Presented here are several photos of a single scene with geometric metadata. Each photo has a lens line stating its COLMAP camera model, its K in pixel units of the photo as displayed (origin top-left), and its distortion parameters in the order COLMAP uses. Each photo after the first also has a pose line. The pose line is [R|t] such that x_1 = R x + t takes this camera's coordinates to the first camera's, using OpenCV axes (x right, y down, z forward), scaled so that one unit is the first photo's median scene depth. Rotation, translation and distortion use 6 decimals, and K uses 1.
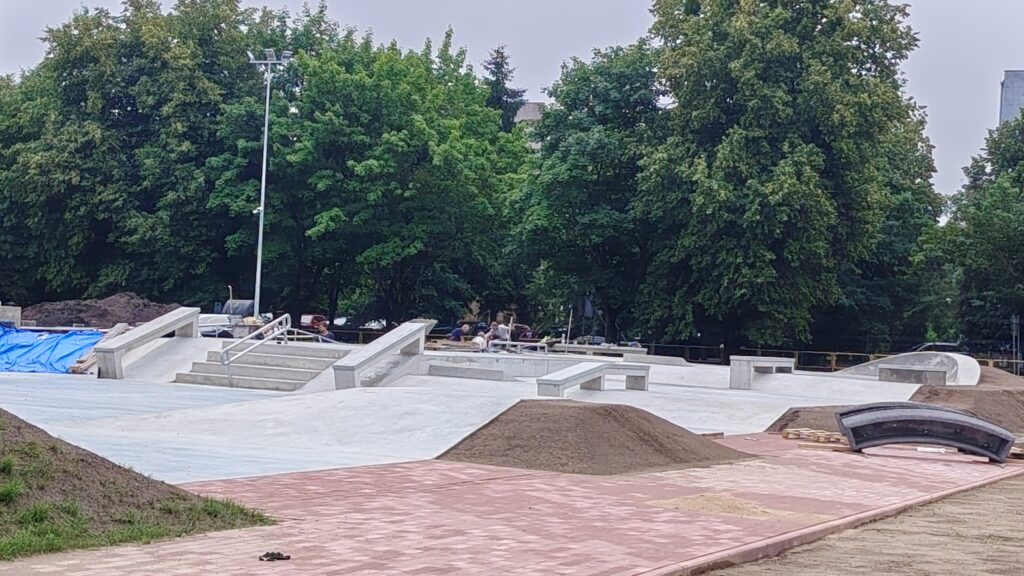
lens RADIAL K [[1992.4, 0, 519.2], [0, 1992.4, 284.2], [0, 0, 1]] dist [0.128650, 0.000000]
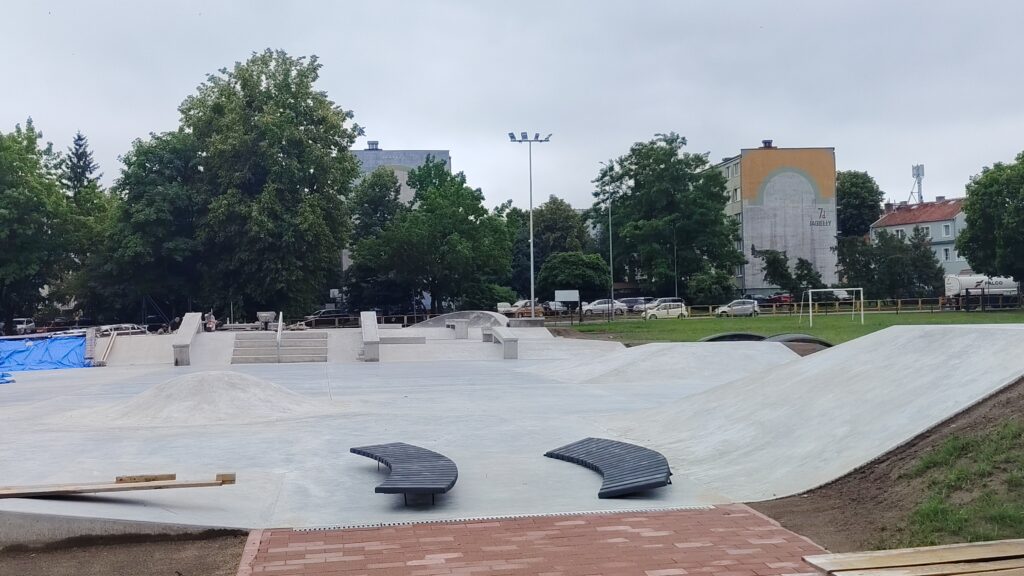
lens RADIAL K [[1175.0, 0, 532.9], [0, 1175.0, 310.2], [0, 0, 1]] dist [0.070993, 0.000000]
pose [[0.839872, -0.072193, 0.537961, -0.233103], [0.055518, 0.997343, 0.047165, -0.009748], [-0.539937, -0.009746, 0.841649, 0.078230]]
